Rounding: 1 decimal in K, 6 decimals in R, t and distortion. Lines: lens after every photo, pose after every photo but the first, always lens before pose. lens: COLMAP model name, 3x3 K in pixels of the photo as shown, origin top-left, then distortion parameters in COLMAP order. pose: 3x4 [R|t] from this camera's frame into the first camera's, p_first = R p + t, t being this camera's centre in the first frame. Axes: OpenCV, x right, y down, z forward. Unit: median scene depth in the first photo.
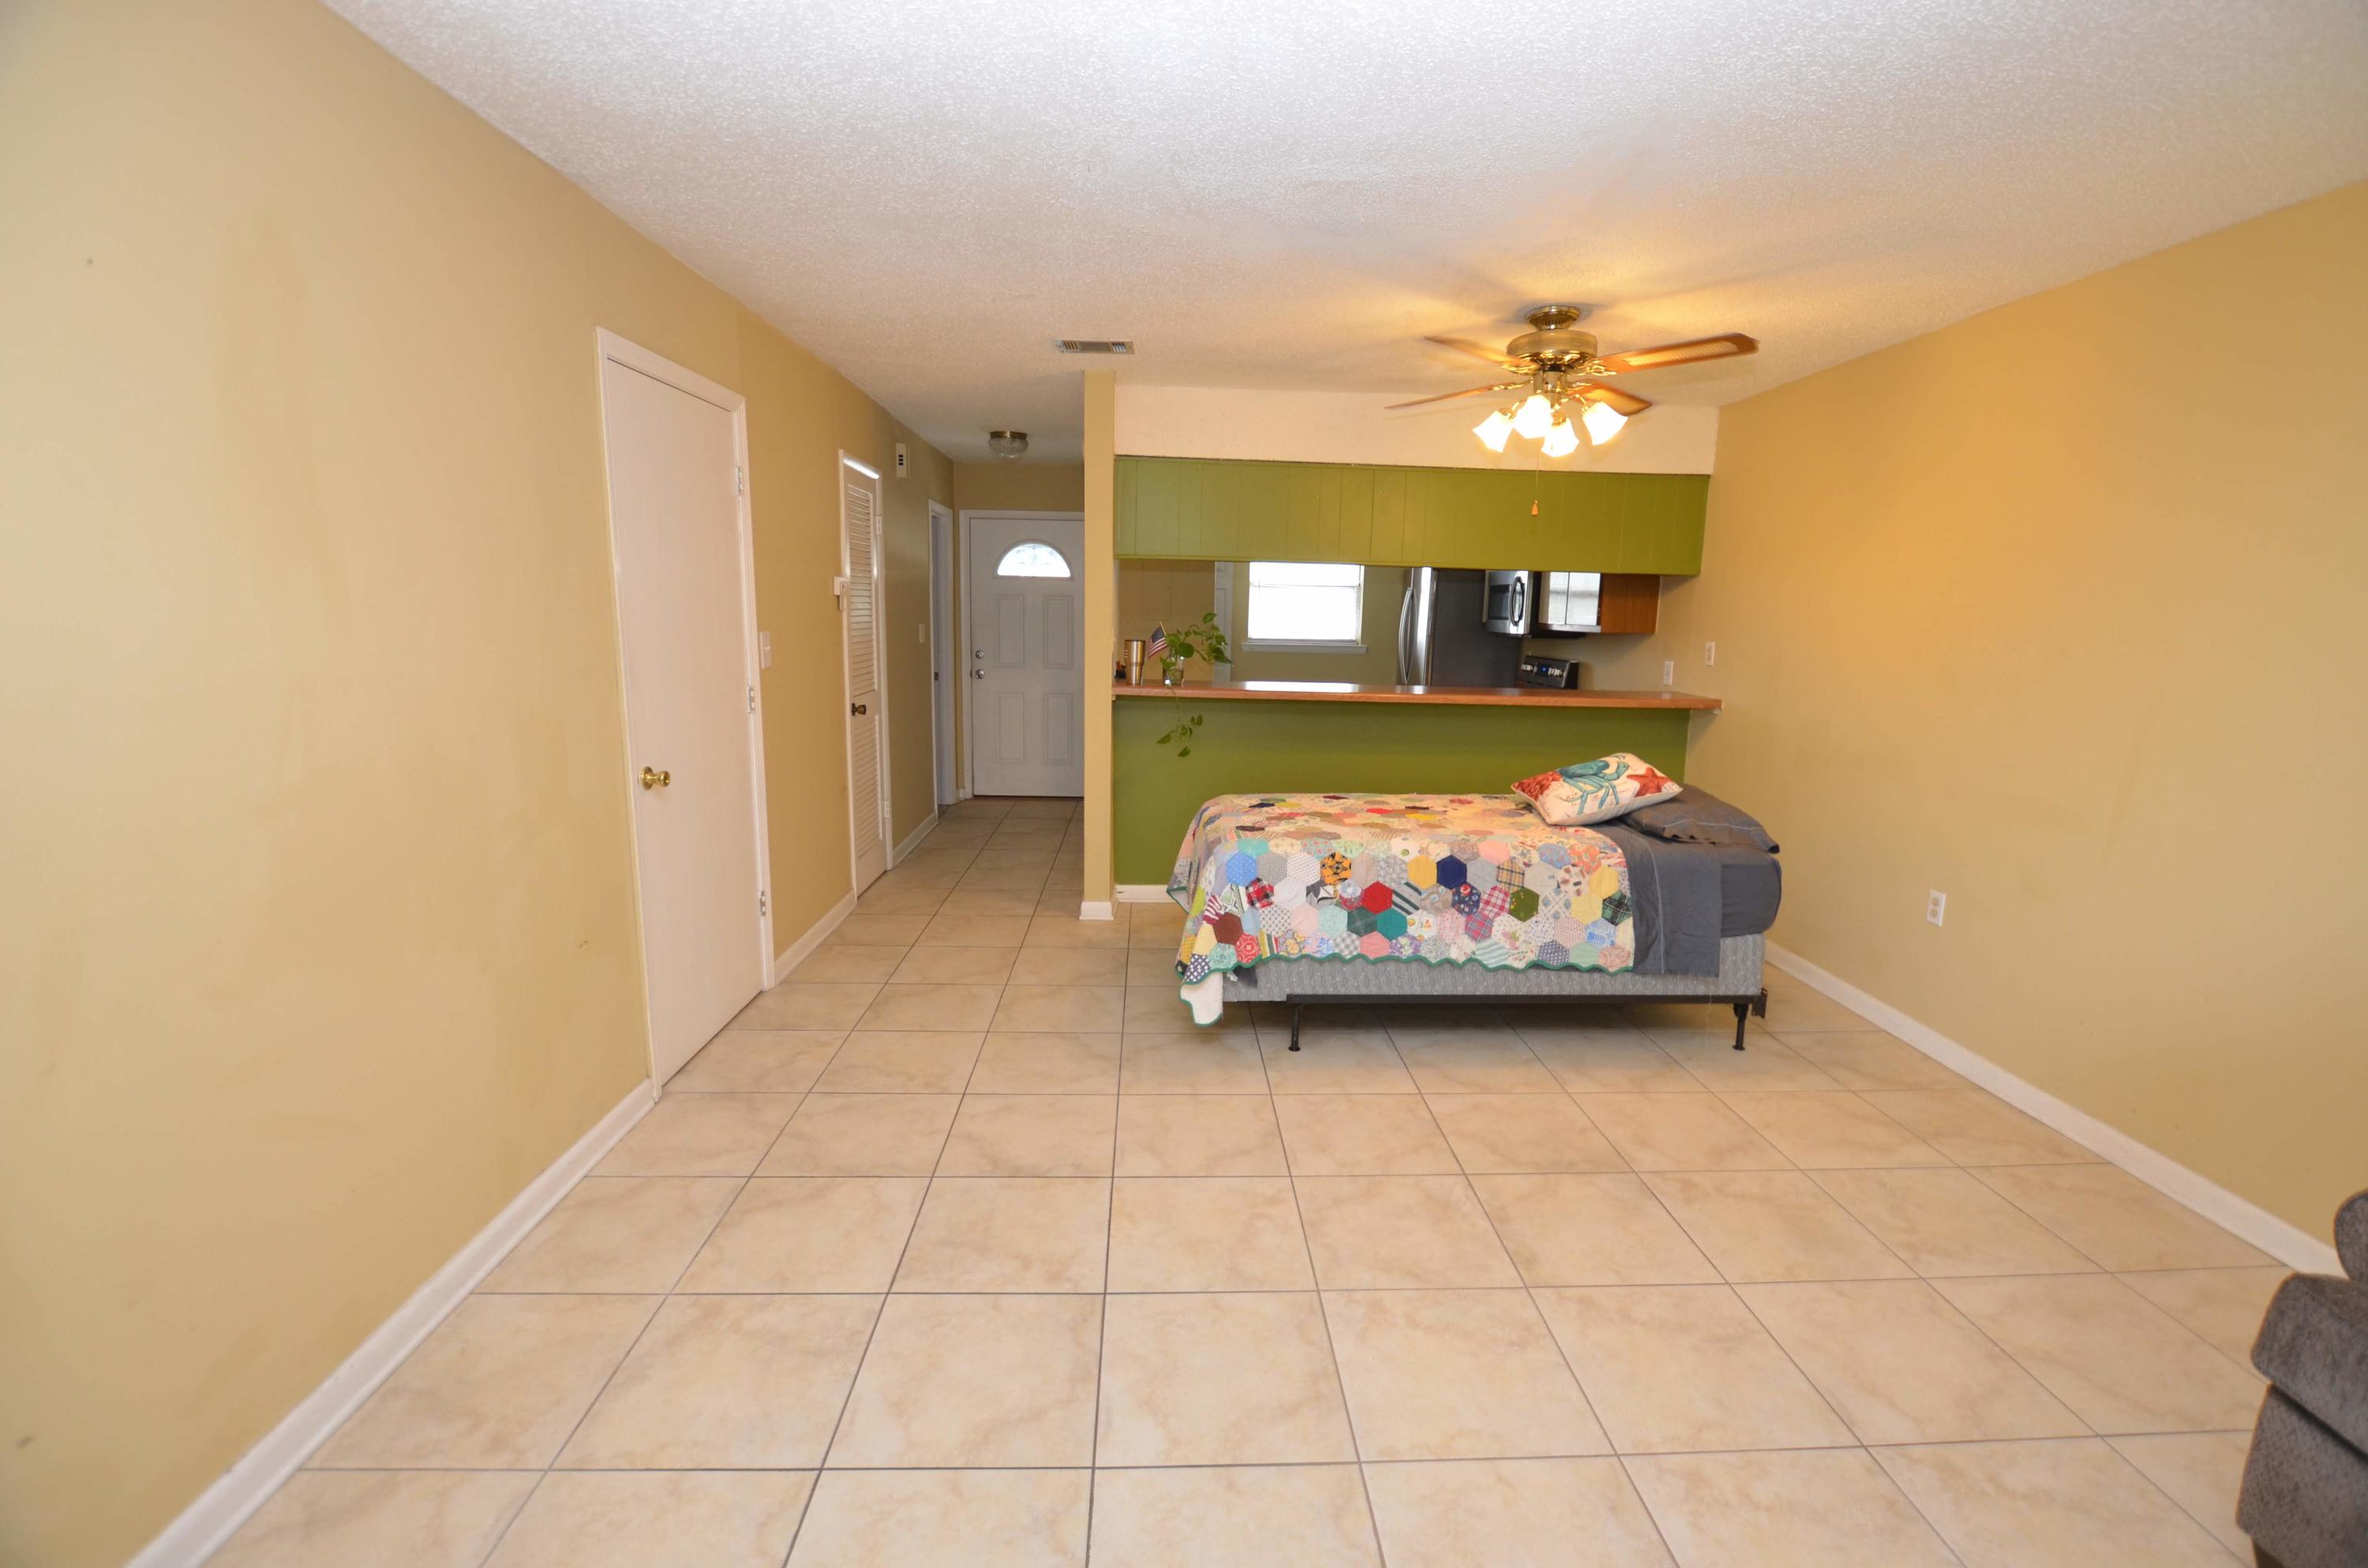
lens RADIAL K [[1044.4, 0, 1200.9], [0, 1044.4, 777.2], [0, 0, 1]] dist [-0.034813, 0.005976]
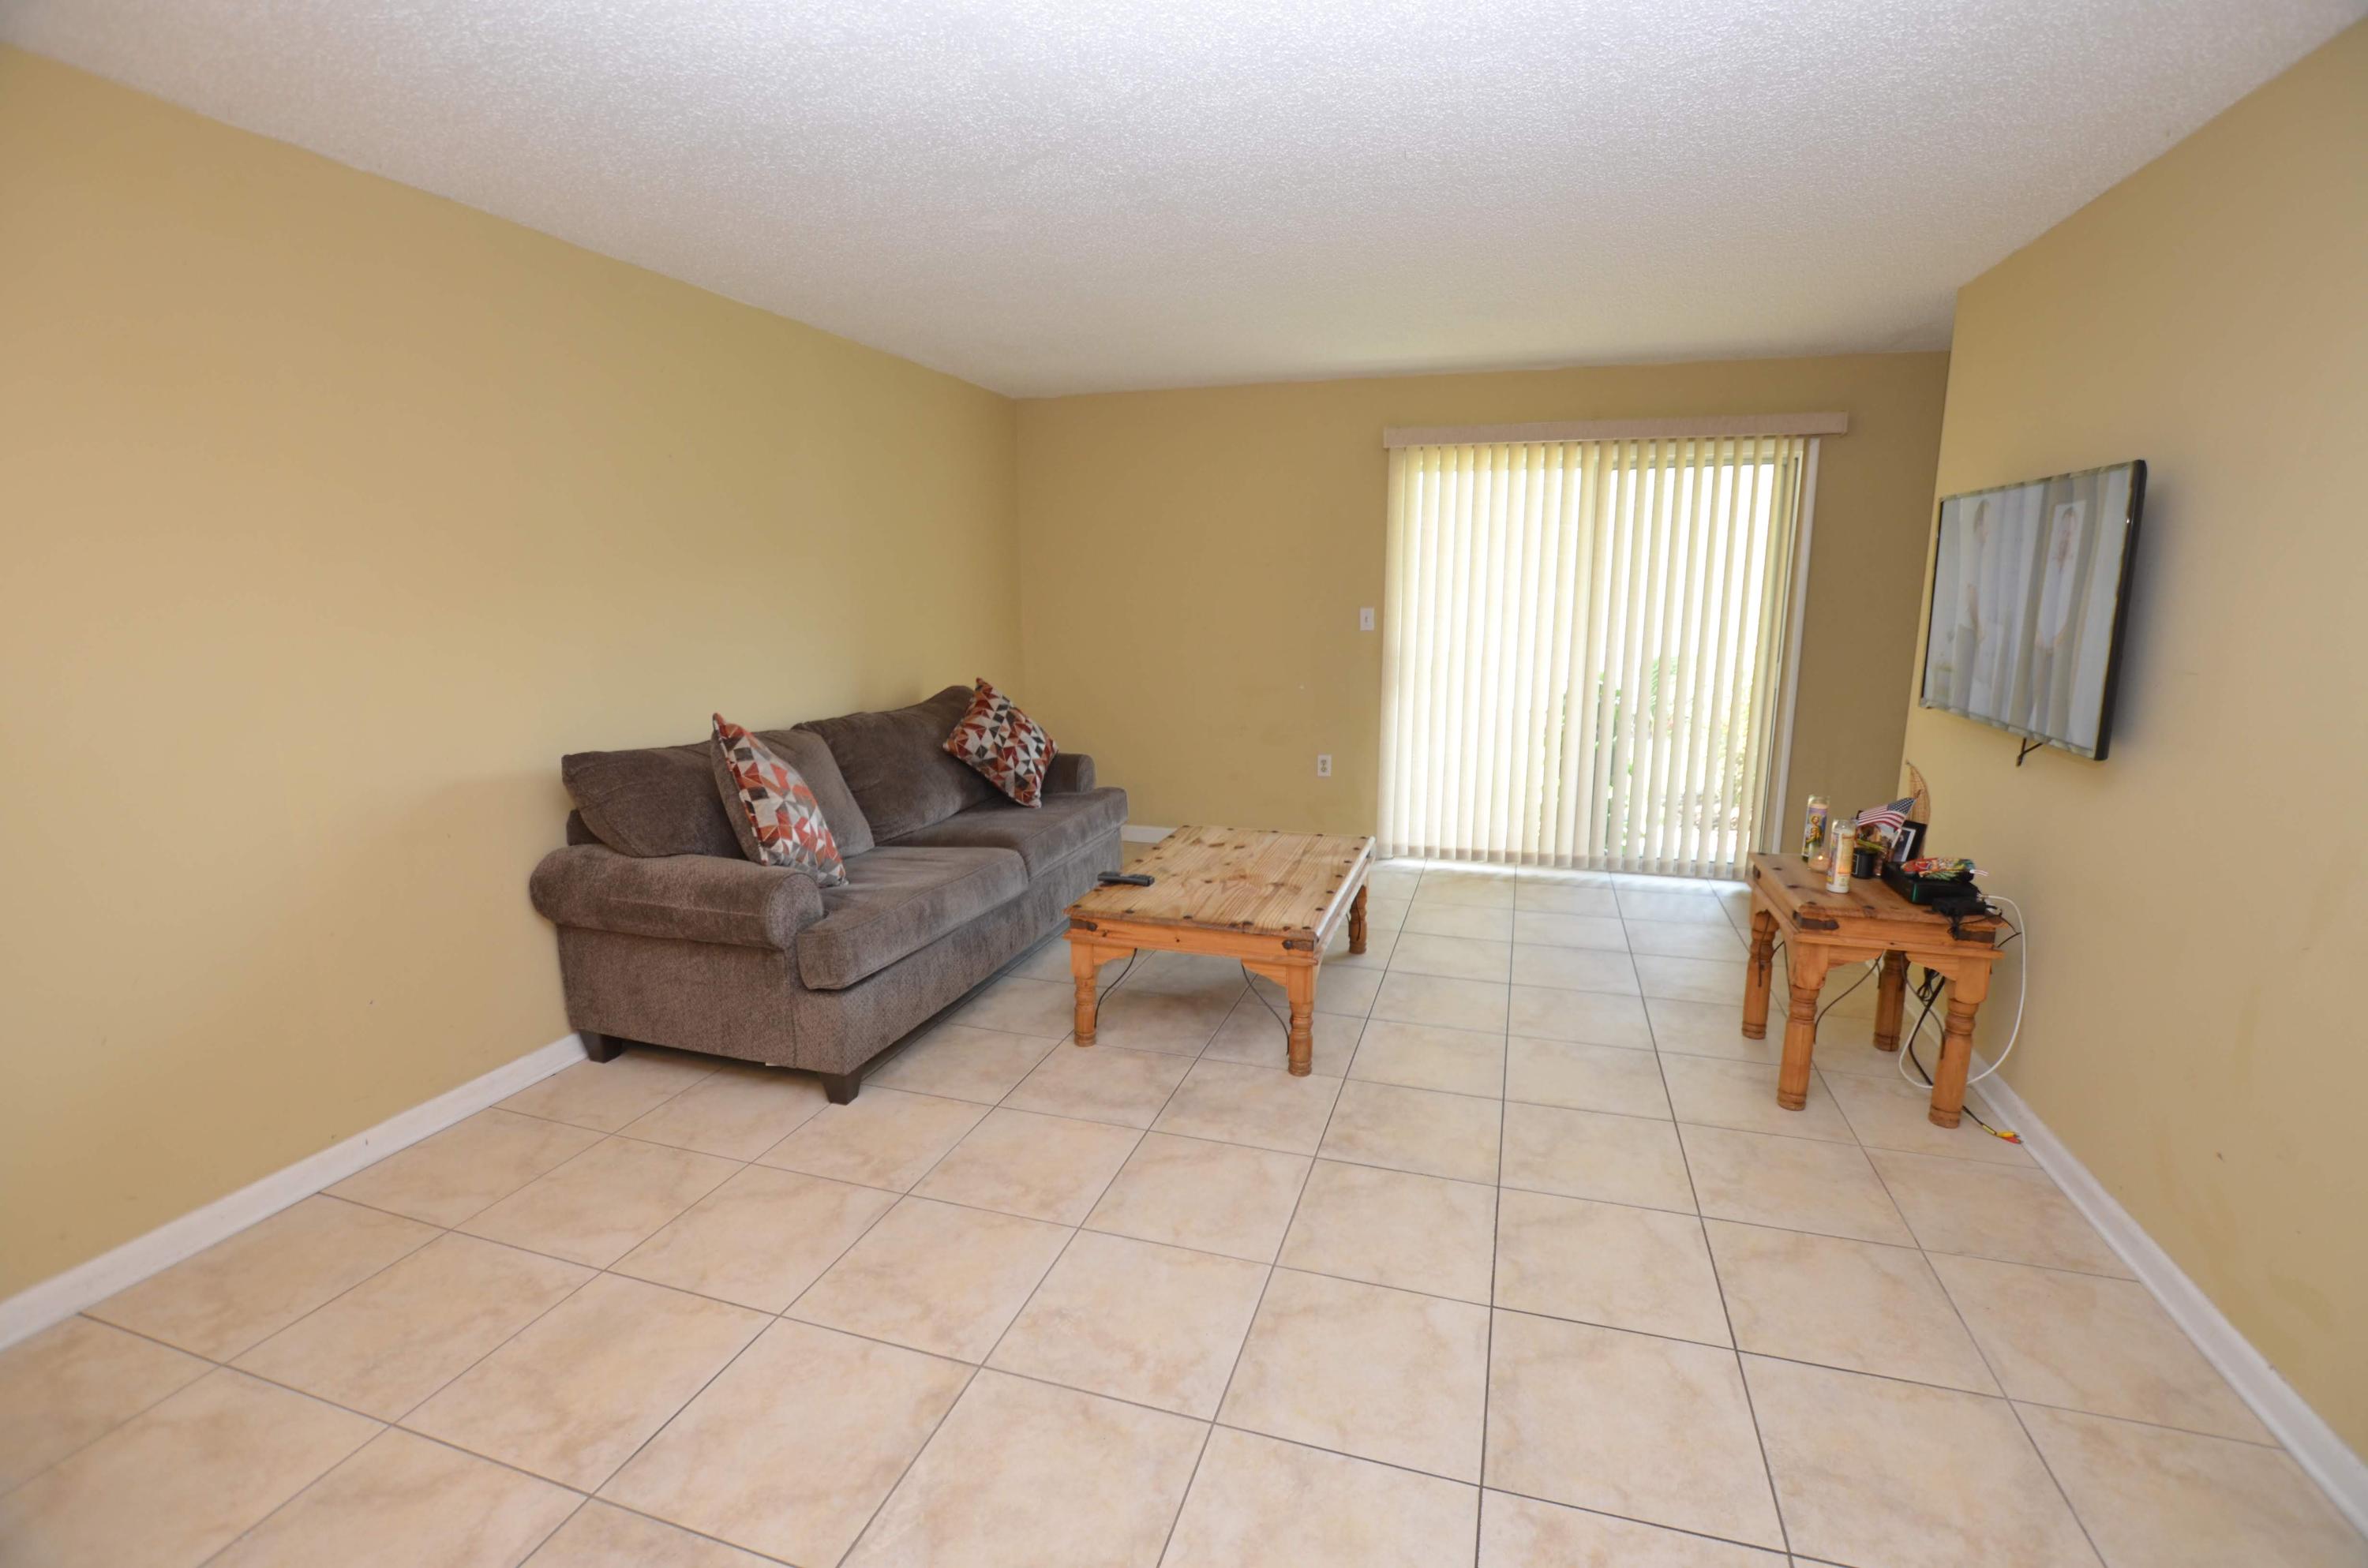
lens RADIAL K [[1044.4, 0, 1200.9], [0, 1044.4, 777.2], [0, 0, 1]] dist [-0.034813, 0.005976]
pose [[-0.940015, -0.084584, 0.330479, -0.068704], [0.034715, 0.940025, 0.339336, -0.172420], [-0.339361, 0.330453, -0.880701, 1.029656]]
